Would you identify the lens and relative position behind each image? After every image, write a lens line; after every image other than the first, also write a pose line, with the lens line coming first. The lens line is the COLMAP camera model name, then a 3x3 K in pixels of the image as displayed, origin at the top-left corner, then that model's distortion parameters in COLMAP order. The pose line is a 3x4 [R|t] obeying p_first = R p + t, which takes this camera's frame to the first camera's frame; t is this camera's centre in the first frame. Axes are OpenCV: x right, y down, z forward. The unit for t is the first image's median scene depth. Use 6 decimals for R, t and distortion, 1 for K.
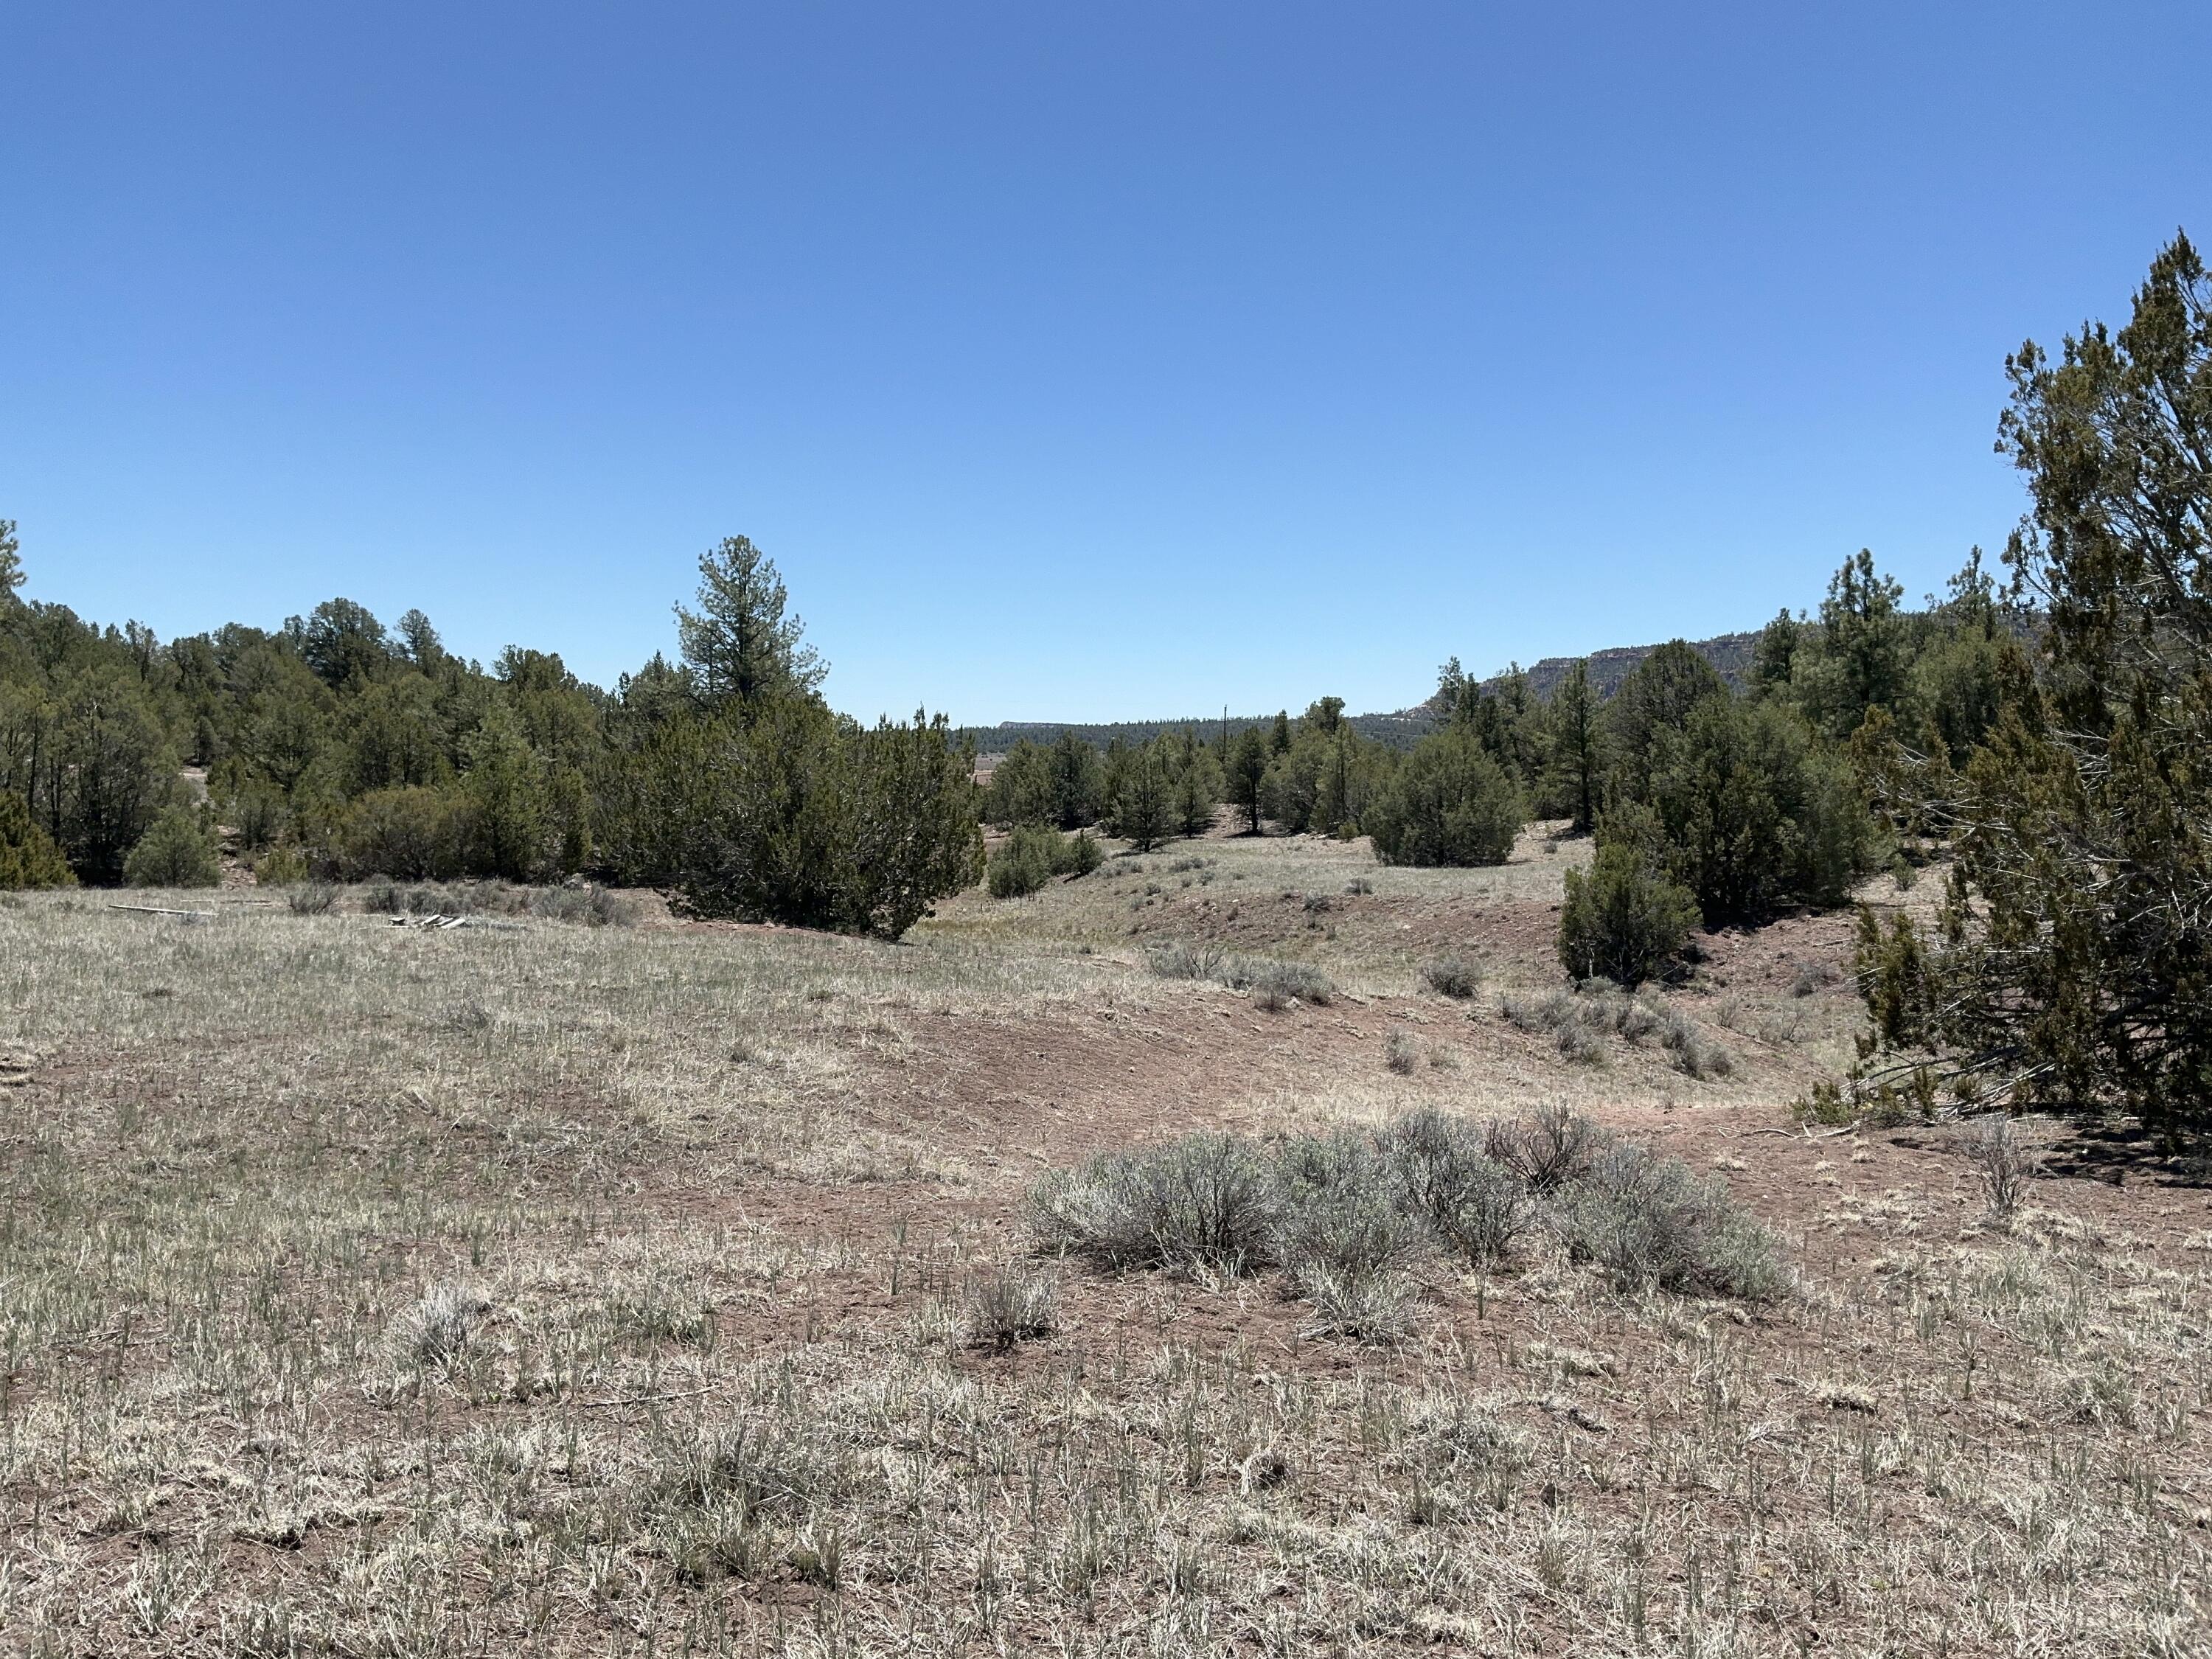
lens RADIAL K [[1824.7, 0, 1106.0], [0, 1824.7, 829.5], [0, 0, 1]] dist [0.130603, -0.246947]
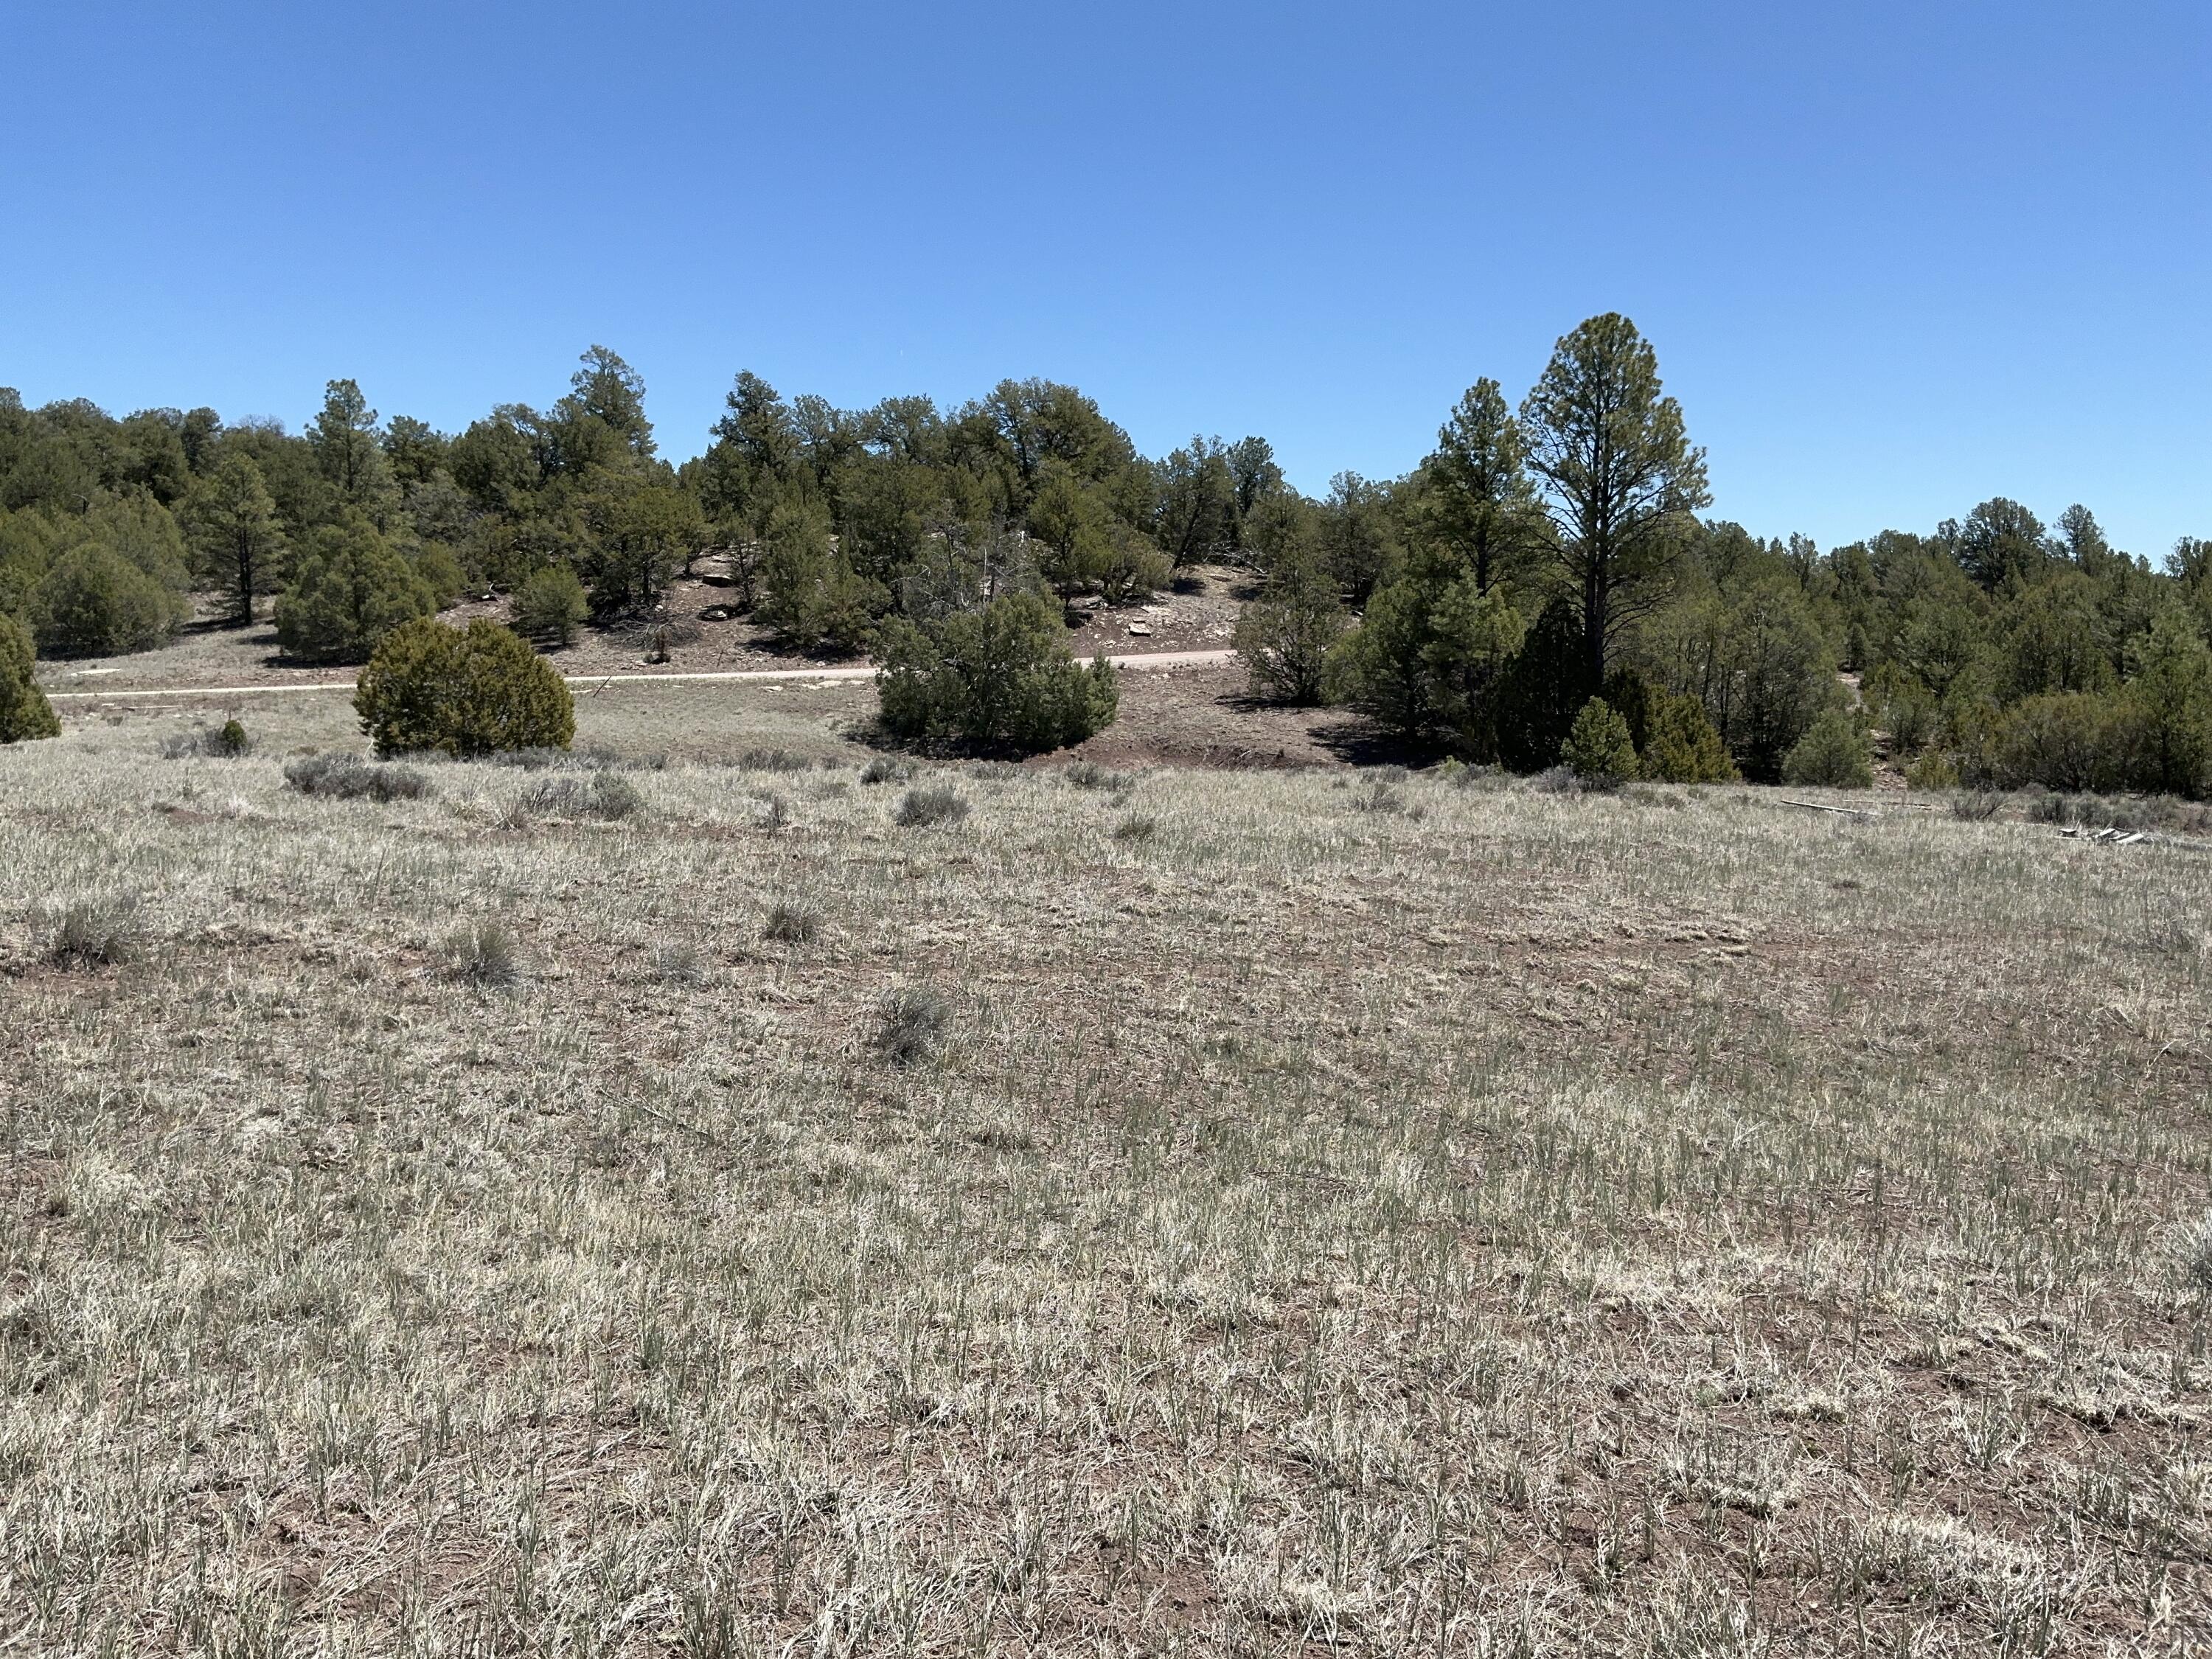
lens RADIAL K [[1824.7, 0, 1106.0], [0, 1824.7, 829.5], [0, 0, 1]] dist [0.130603, -0.246947]
pose [[0.678283, 0.062984, -0.732097, -0.015951], [-0.026097, 0.997756, 0.061661, 0.001647], [0.734338, -0.022718, 0.678404, -0.016610]]
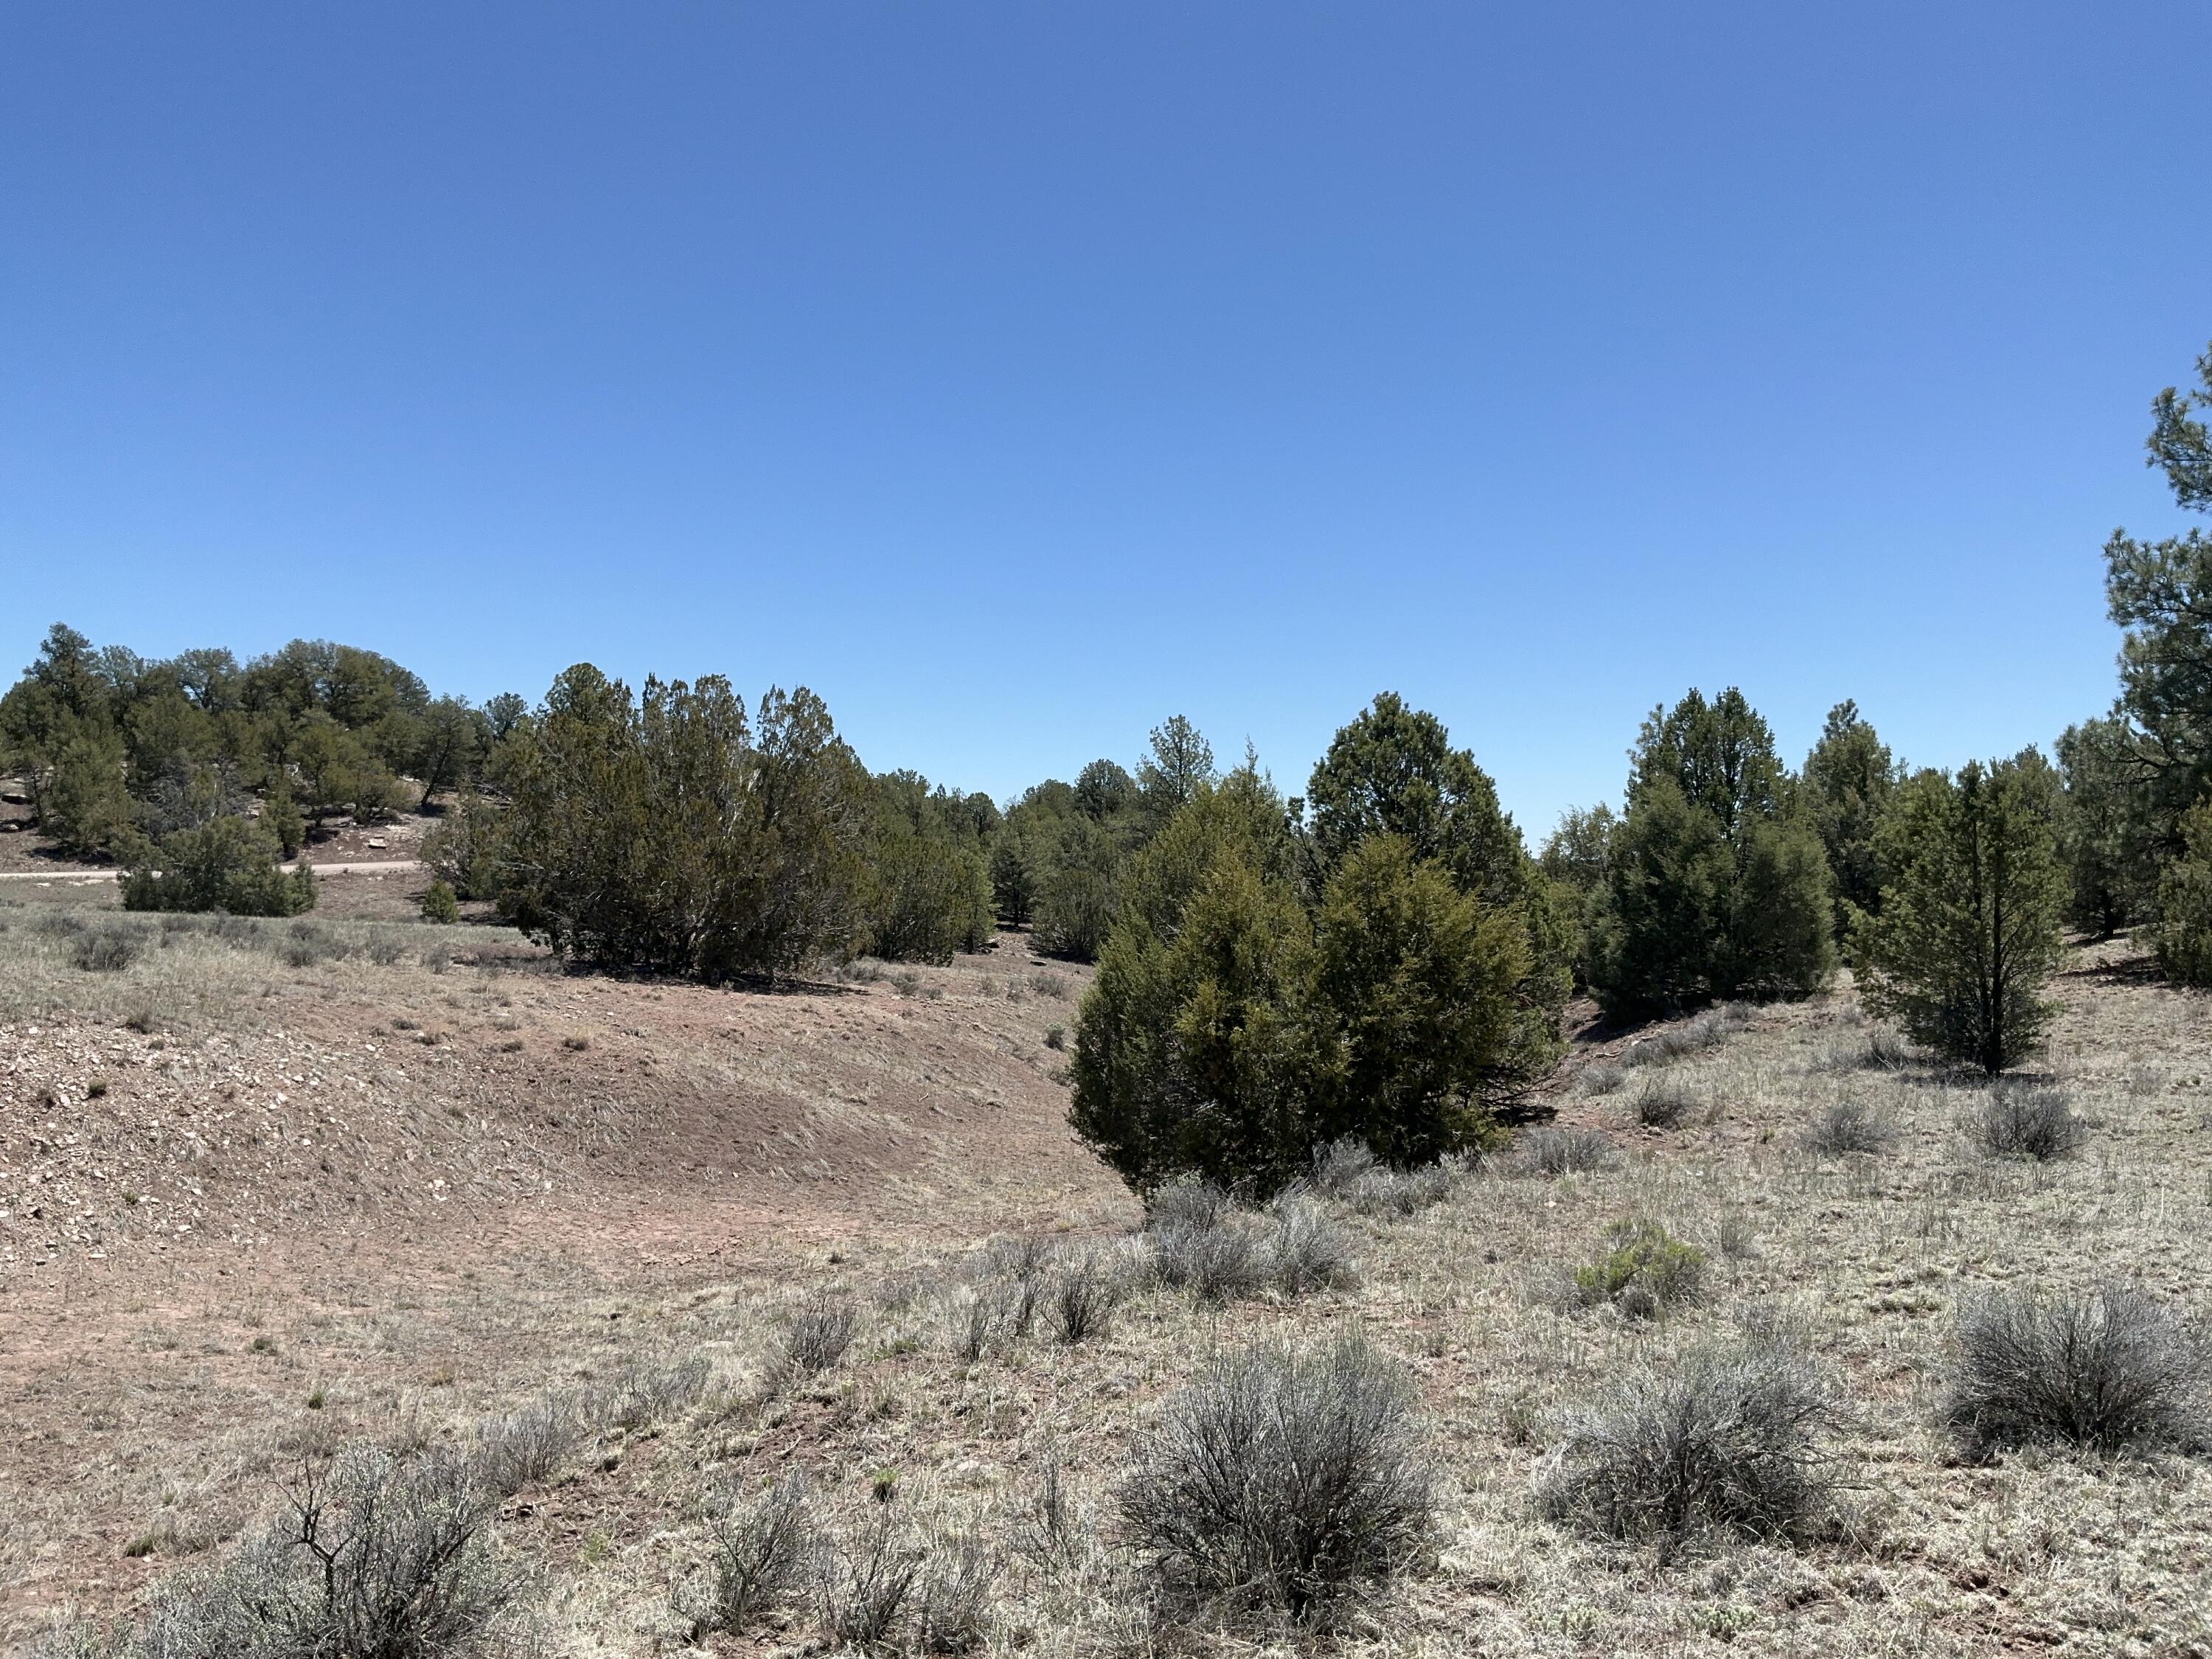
lens RADIAL K [[1824.7, 0, 1106.0], [0, 1824.7, 829.5], [0, 0, 1]] dist [0.130603, -0.246947]
pose [[0.862436, -0.010736, -0.506052, 0.775887], [-0.025171, 0.997628, -0.064063, 0.028732], [0.505539, 0.067988, 0.860121, -0.372630]]
